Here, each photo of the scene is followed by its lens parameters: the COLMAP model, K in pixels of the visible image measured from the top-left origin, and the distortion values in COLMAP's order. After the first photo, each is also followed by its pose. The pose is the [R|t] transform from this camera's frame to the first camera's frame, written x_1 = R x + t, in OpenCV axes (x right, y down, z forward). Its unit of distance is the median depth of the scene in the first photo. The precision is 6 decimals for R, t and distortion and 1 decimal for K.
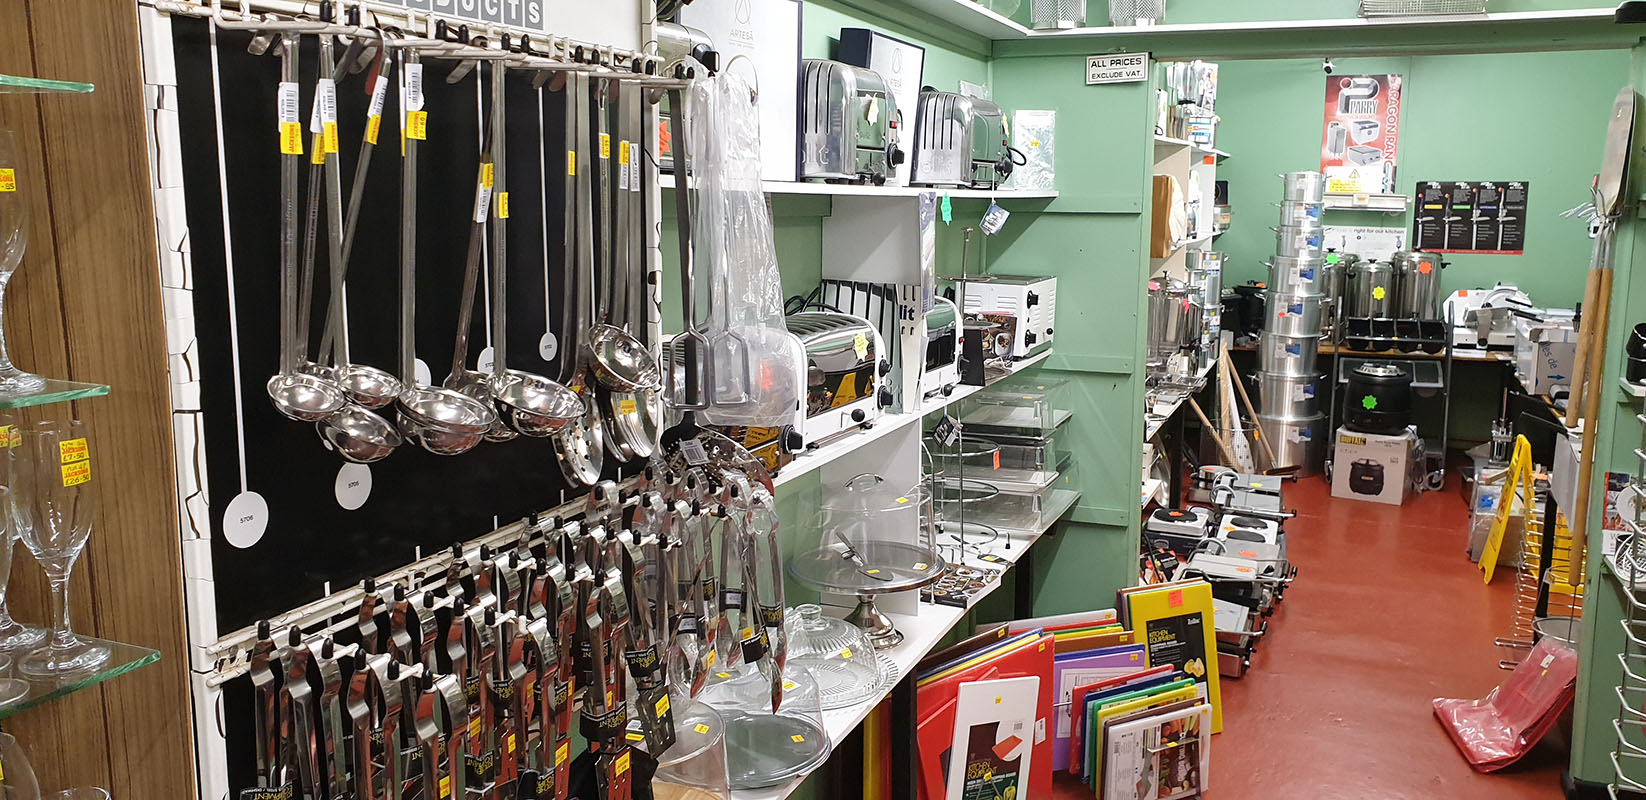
lens RADIAL K [[1294.0, 0, 887.0], [0, 1294.0, 398.3], [0, 0, 1]] dist [0.004198, 0.004650]
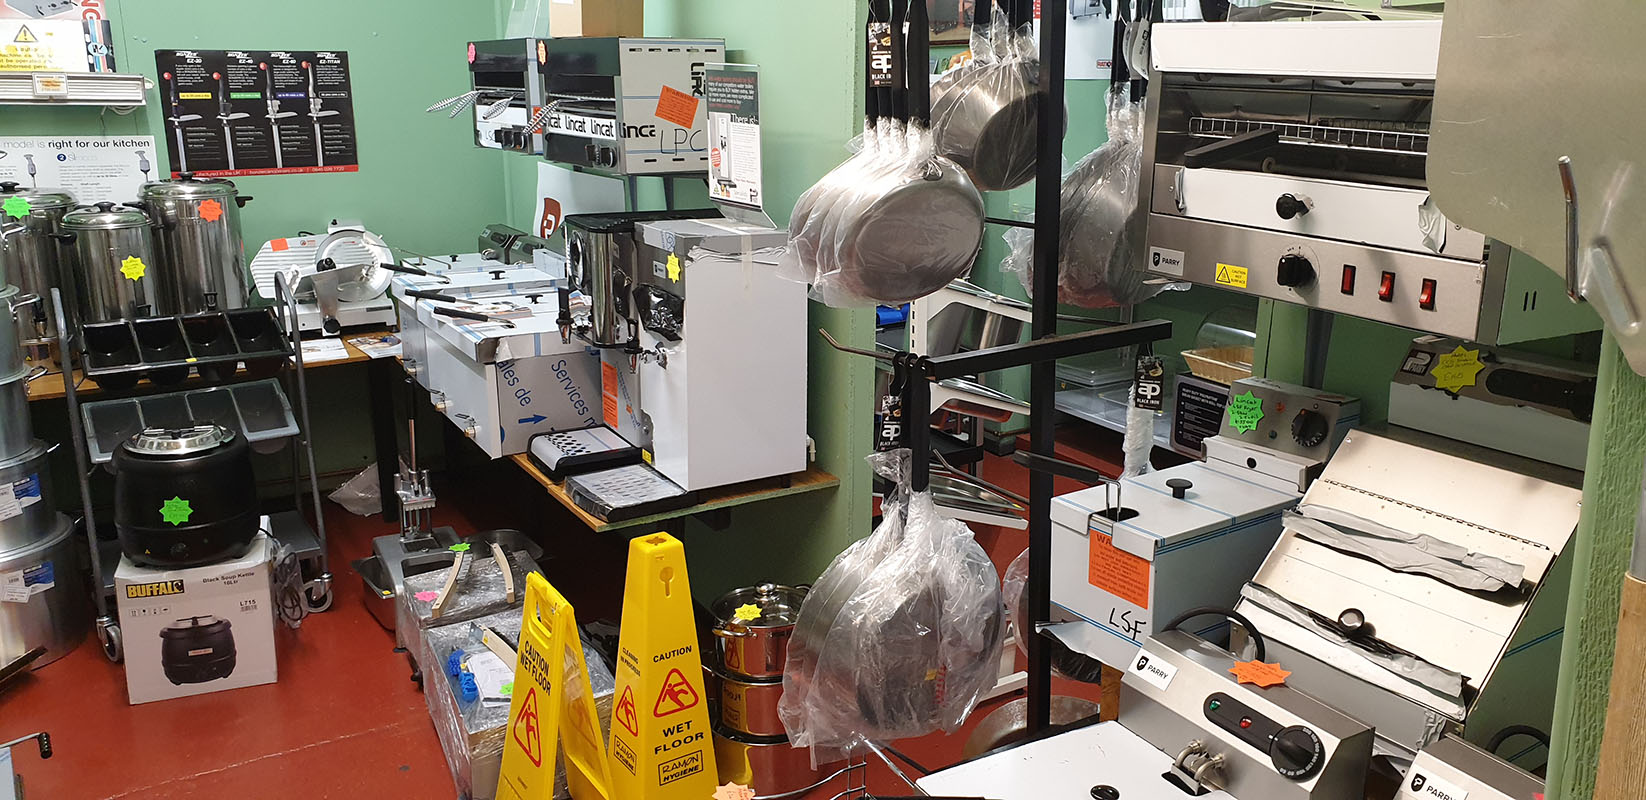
lens RADIAL K [[1294.0, 0, 887.0], [0, 1294.0, 398.3], [0, 0, 1]] dist [0.004198, 0.004650]
pose [[0.604416, -0.205762, 0.769638, 0.147449], [0.125775, 0.978601, 0.162854, -0.075701], [-0.786678, -0.001630, 0.617362, 0.429239]]
